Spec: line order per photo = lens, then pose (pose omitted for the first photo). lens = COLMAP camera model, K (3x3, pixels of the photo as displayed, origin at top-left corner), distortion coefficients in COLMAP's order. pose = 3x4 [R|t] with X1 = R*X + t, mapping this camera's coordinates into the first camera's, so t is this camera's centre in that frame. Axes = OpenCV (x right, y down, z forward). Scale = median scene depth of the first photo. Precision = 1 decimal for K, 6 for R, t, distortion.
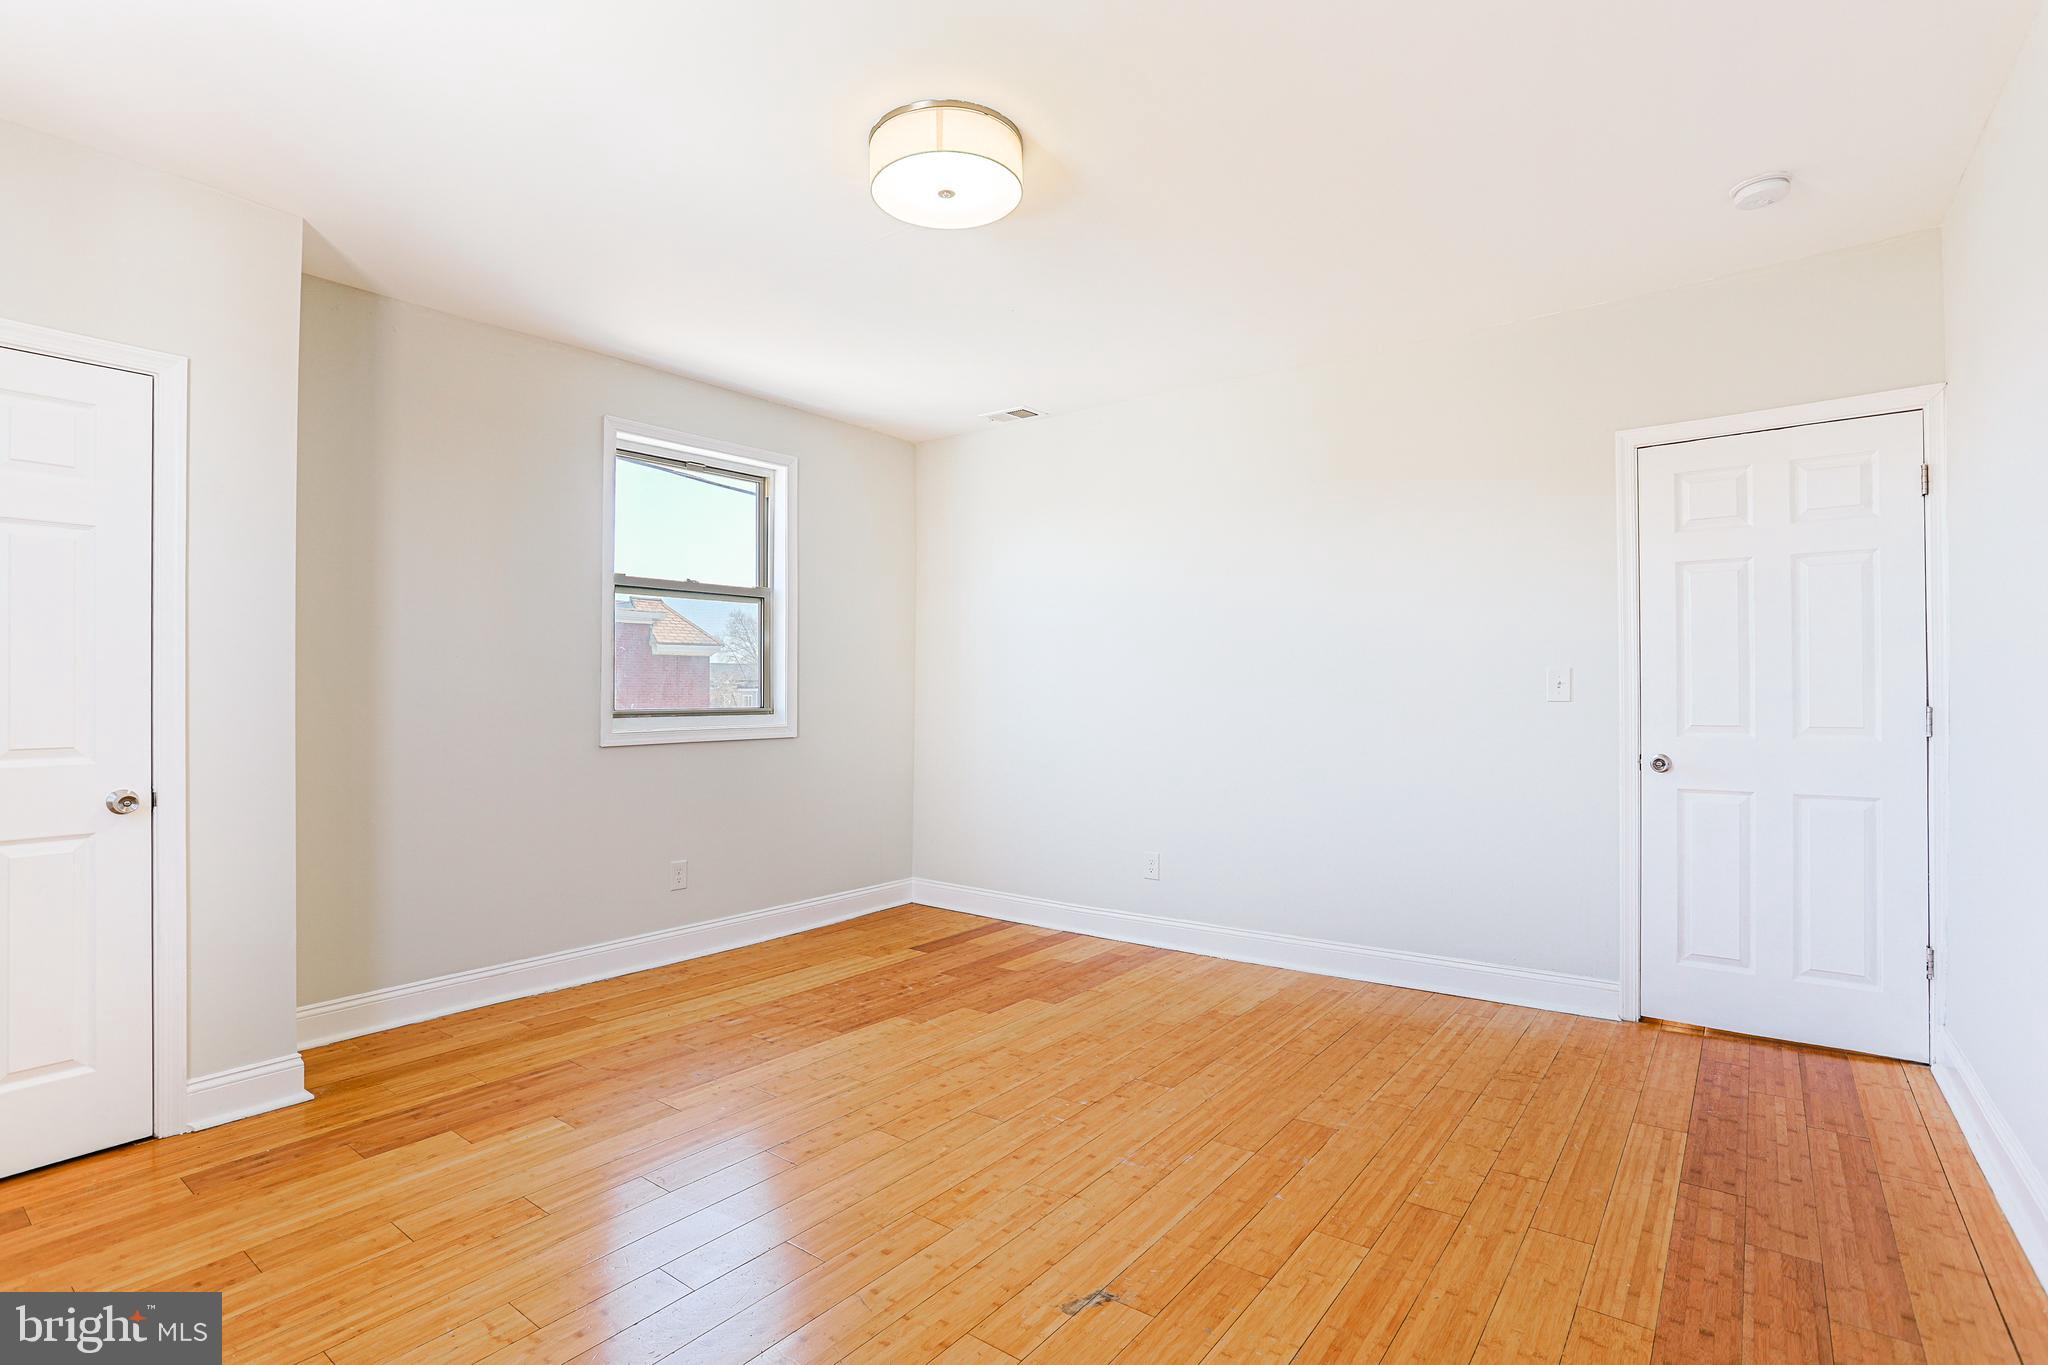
lens RADIAL K [[983.7, 0, 1014.2], [0, 983.7, 678.1], [0, 0, 1]] dist [-0.060206, 0.029509]
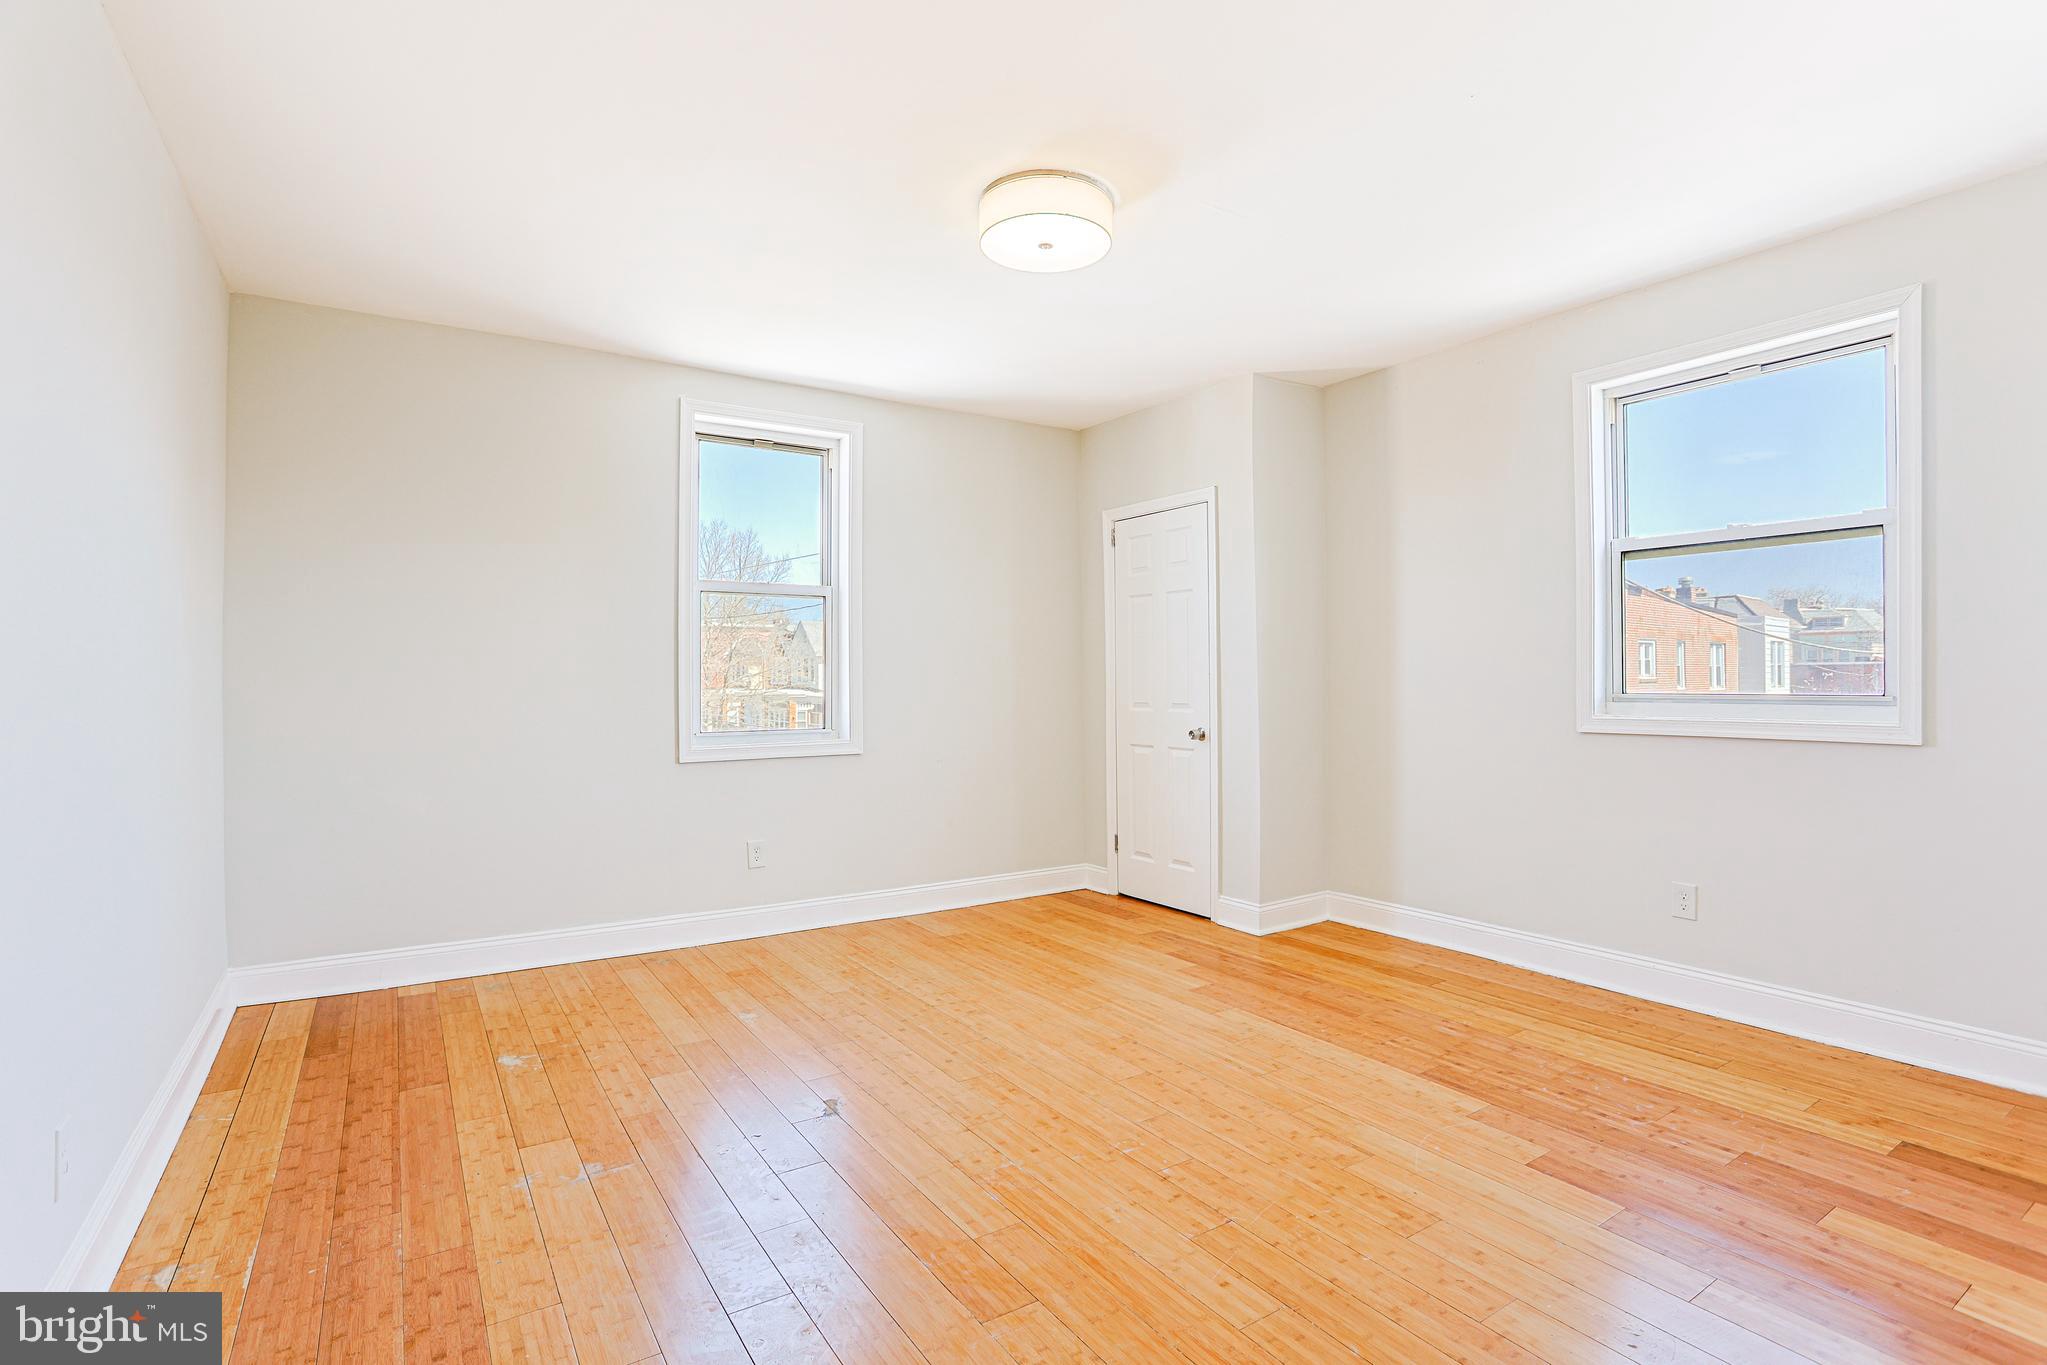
lens RADIAL K [[983.2, 0, 1013.7], [0, 983.2, 678.1], [0, 0, 1]] dist [-0.060206, 0.029509]
pose [[-0.330332, 0.005119, -0.943851, 0.722563], [0.023491, 0.999720, -0.002800, 0.014466], [0.943572, -0.023097, -0.330360, 0.944049]]
